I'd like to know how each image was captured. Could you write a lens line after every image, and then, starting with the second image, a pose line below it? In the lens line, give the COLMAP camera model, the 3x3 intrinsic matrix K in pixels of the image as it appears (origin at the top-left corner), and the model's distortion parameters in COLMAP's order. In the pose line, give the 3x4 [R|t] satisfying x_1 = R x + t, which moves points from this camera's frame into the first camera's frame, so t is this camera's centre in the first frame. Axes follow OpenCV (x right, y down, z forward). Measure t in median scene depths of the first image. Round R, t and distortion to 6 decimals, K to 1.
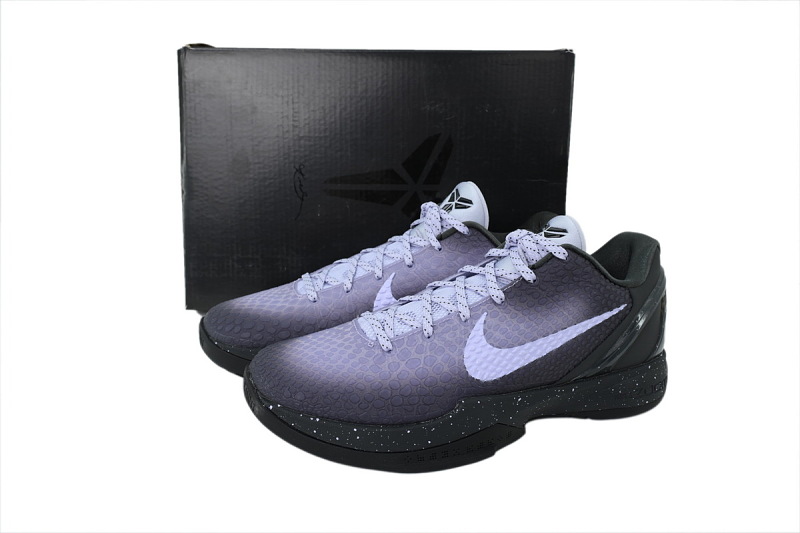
lens RADIAL K [[648.7, 0, 400.4], [0, 648.7, 267.0], [0, 0, 1]] dist [-0.063906, -0.013482]
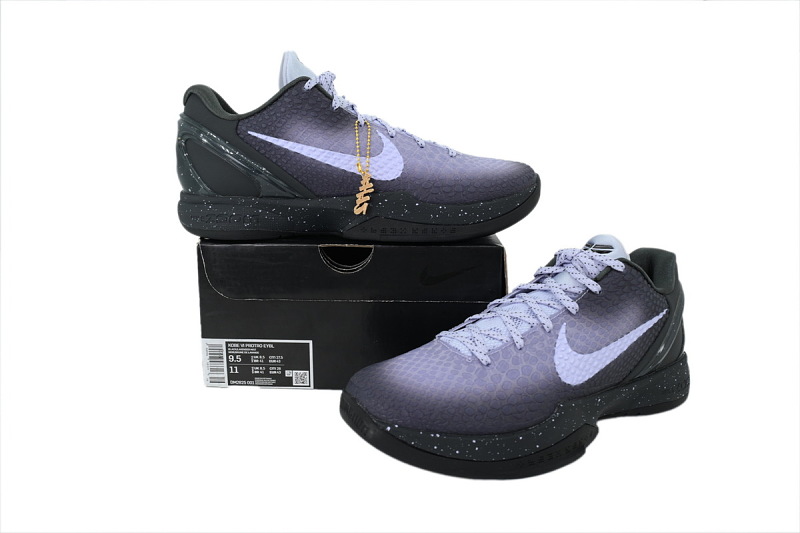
lens RADIAL K [[648.7, 0, 398.6], [0, 648.7, 265.8], [0, 0, 1]] dist [-0.063906, -0.013482]
pose [[0.974520, -0.042229, 0.220289, -0.381932], [0.056229, 0.996751, -0.057675, 0.021596], [-0.217138, 0.068593, 0.973728, -0.005313]]
